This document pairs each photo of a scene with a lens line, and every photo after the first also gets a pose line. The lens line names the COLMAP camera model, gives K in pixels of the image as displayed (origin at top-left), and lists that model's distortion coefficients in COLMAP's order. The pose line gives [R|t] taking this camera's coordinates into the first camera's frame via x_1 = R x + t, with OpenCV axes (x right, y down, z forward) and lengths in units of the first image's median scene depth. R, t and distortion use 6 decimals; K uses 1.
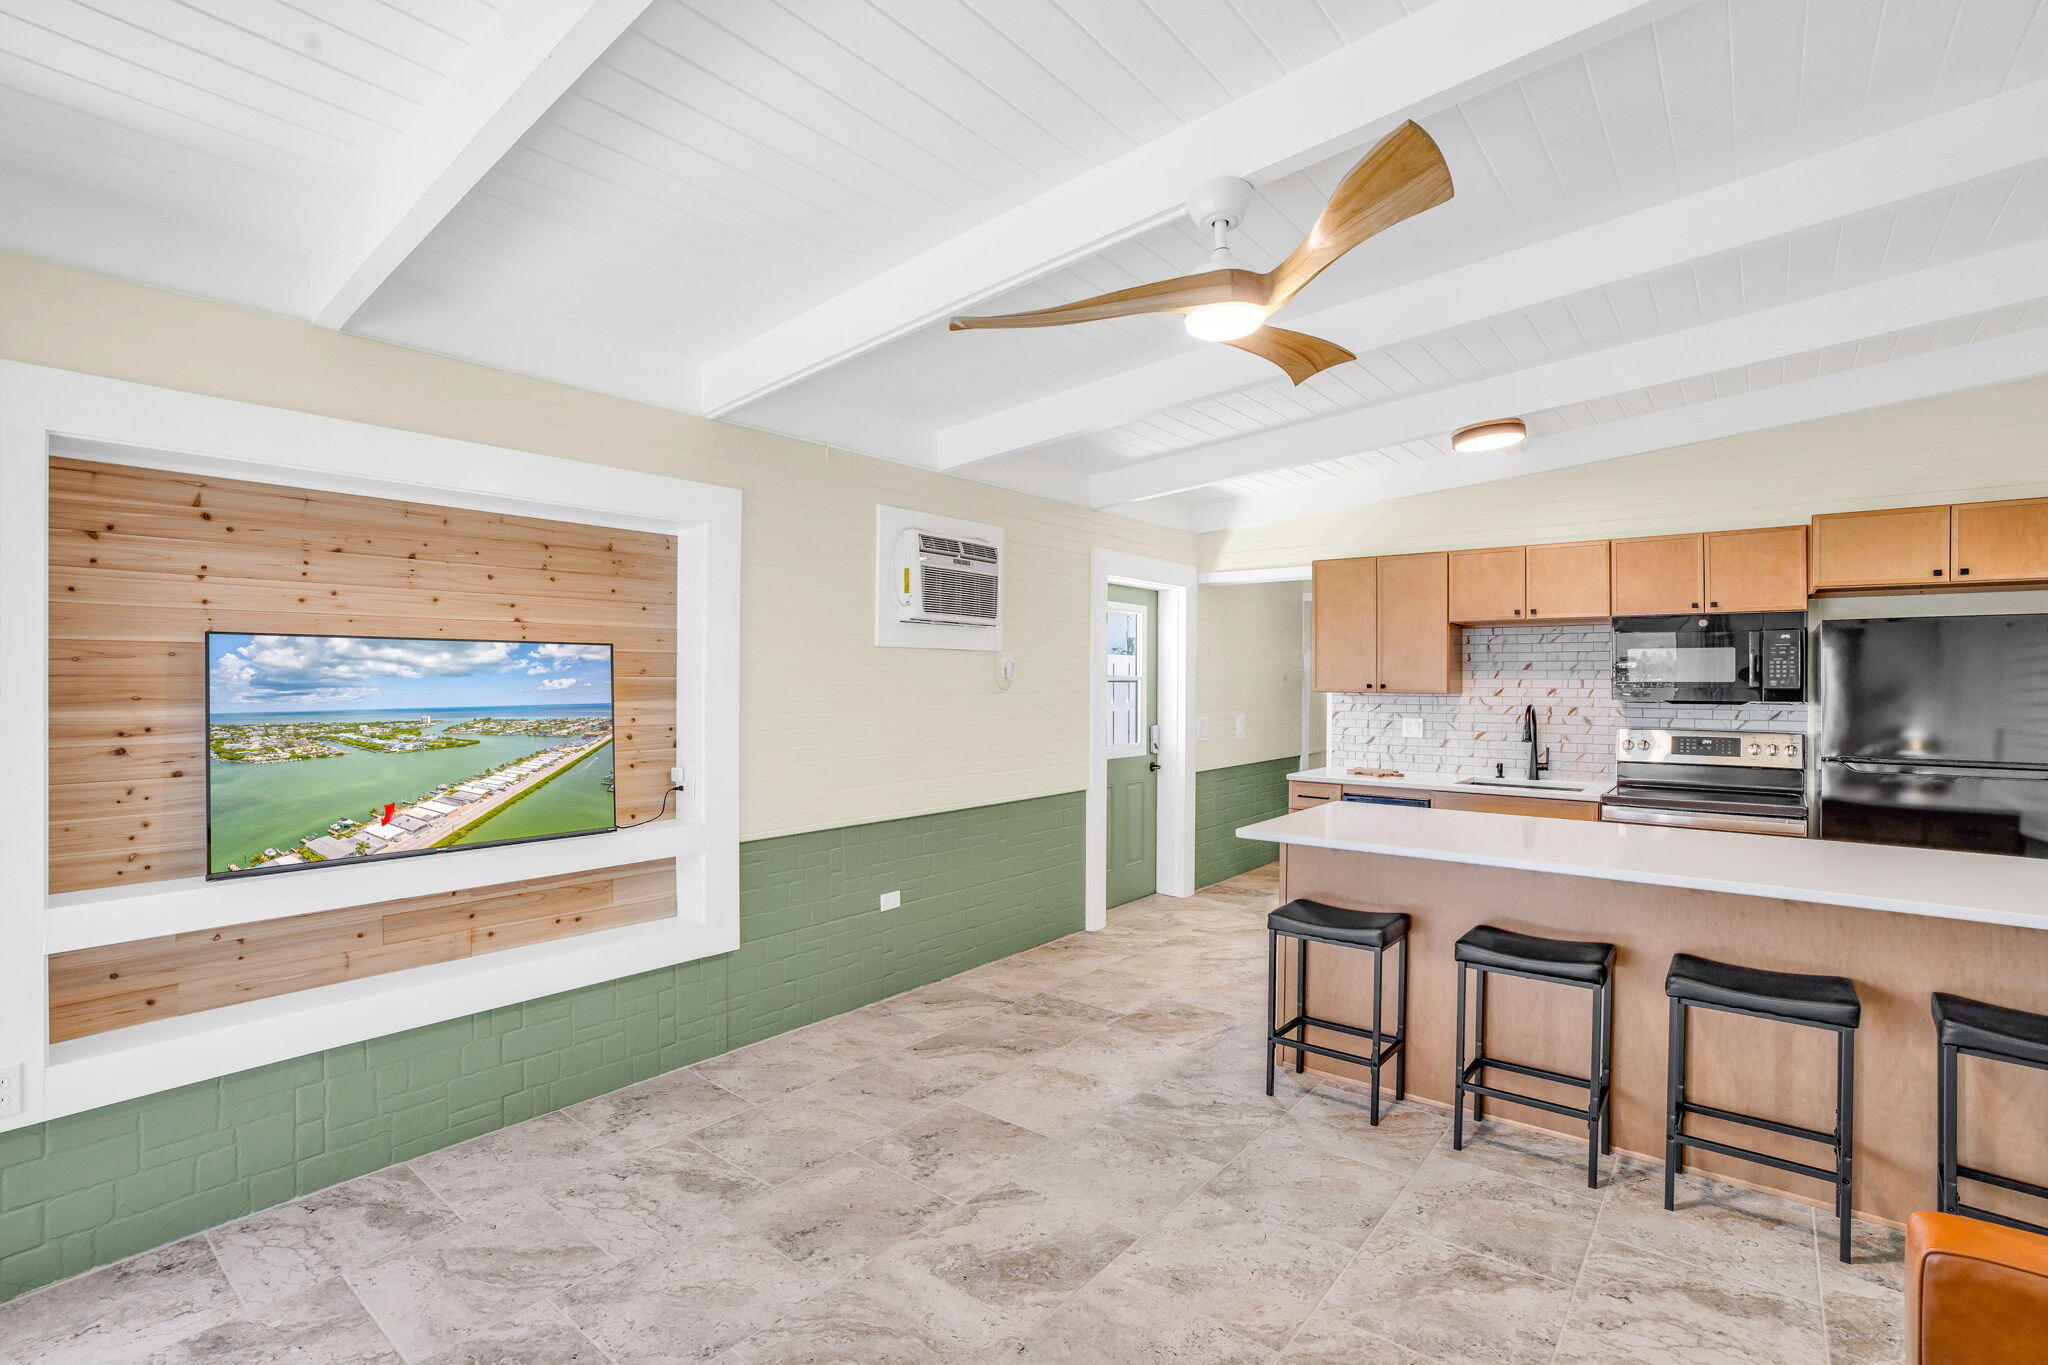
lens RADIAL K [[953.4, 0, 1028.7], [0, 953.4, 676.3], [0, 0, 1]] dist [-0.066483, 0.025040]
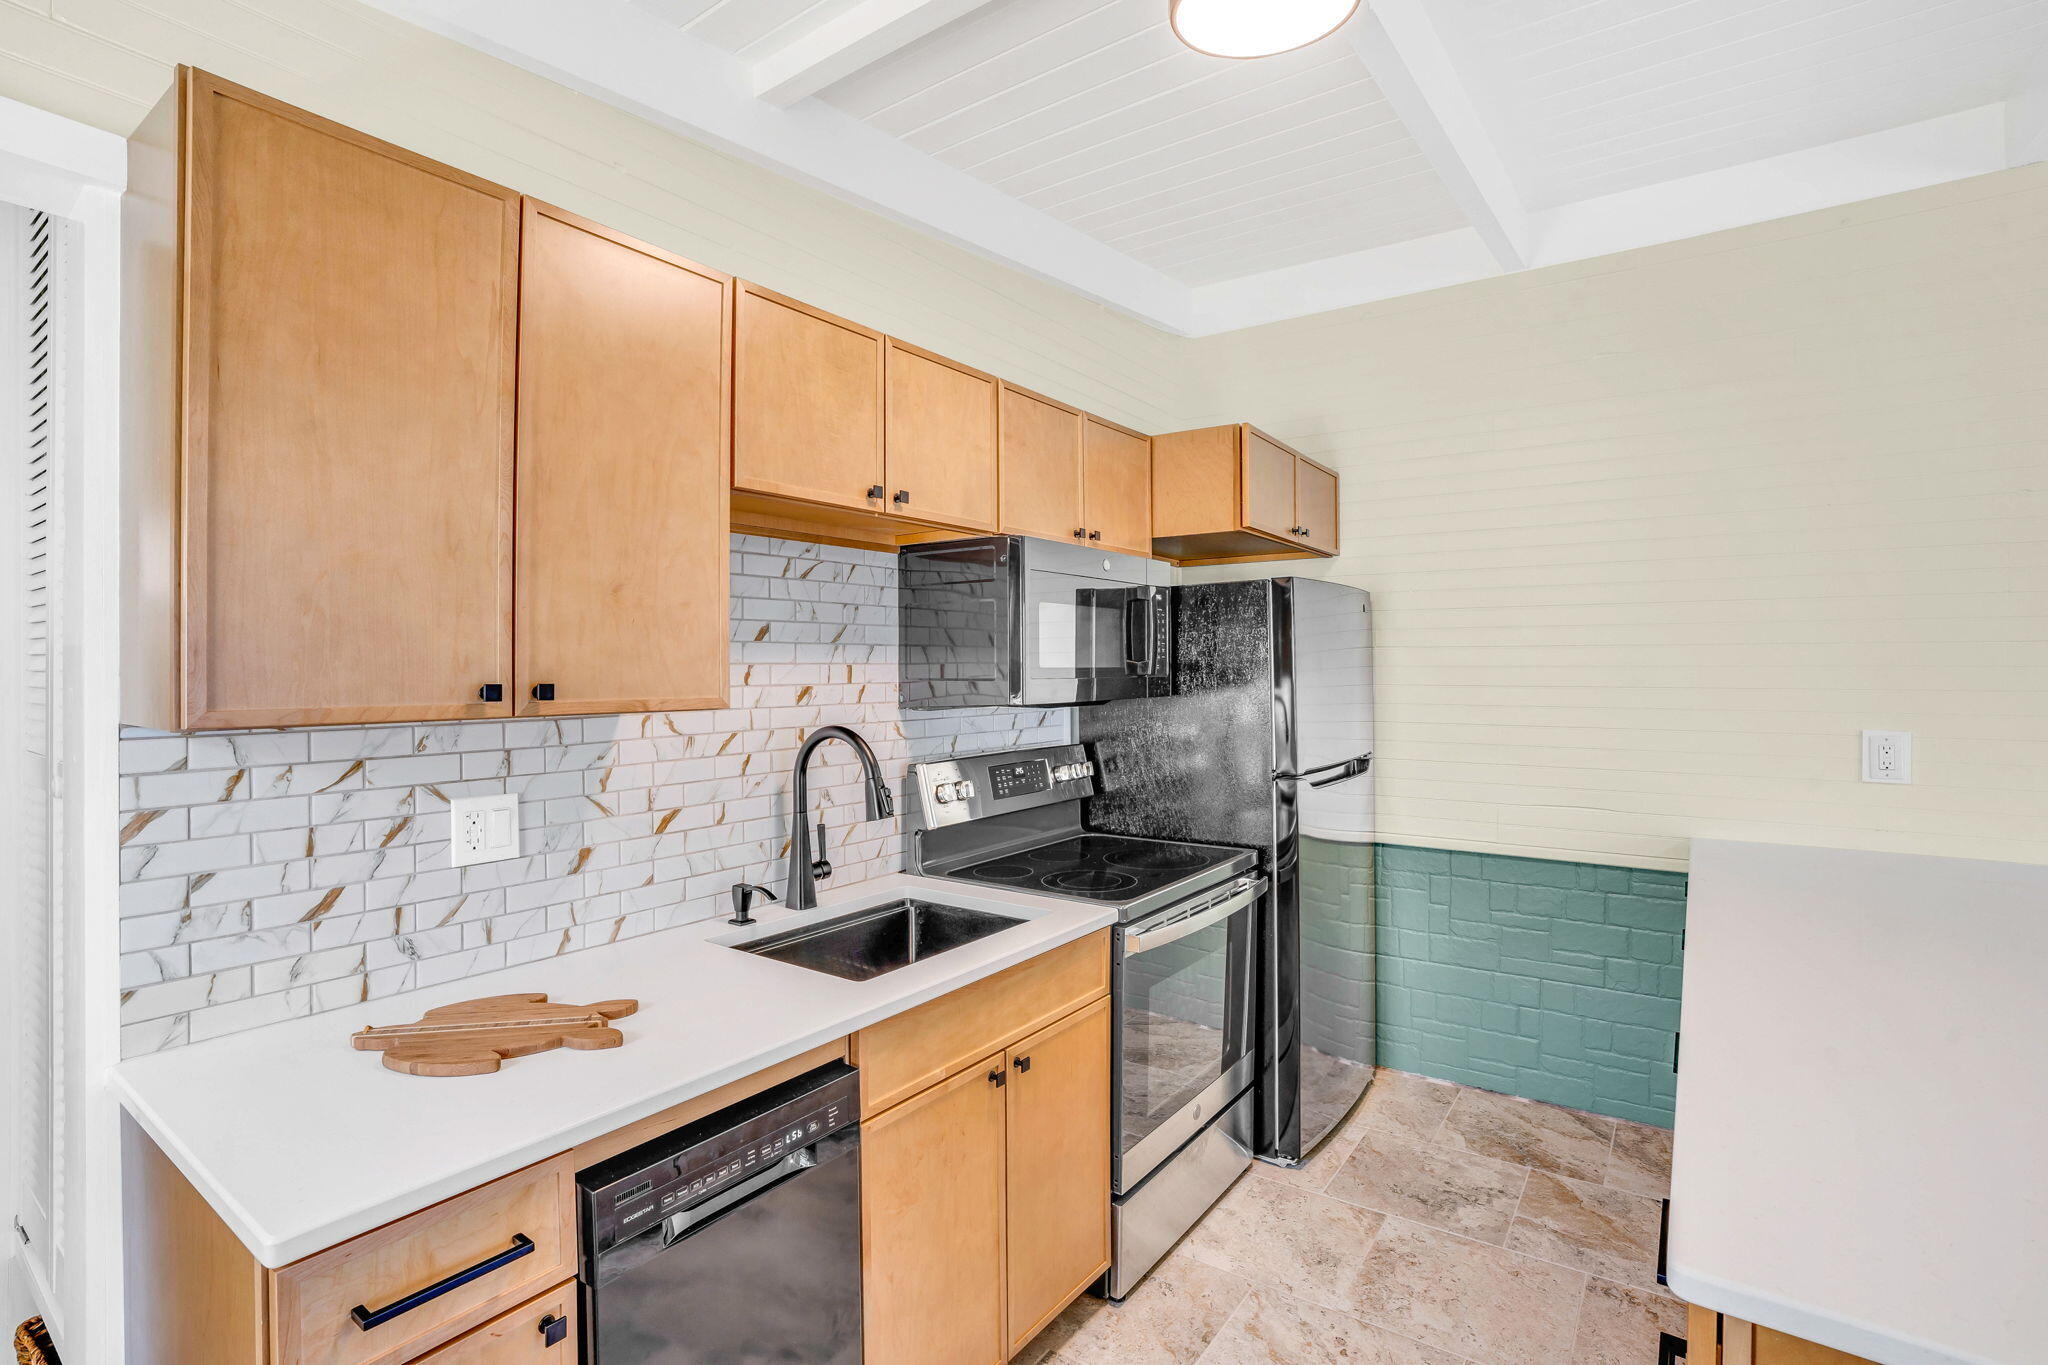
lens RADIAL K [[981.2, 0, 1023.5], [0, 981.2, 665.8], [0, 0, 1]] dist [-0.071306, 0.027835]
pose [[-0.051651, -0.002982, 0.998661, 0.107859], [0.001279, 0.999995, 0.003053, 0.002752], [-0.998664, 0.001434, -0.051647, 0.937834]]
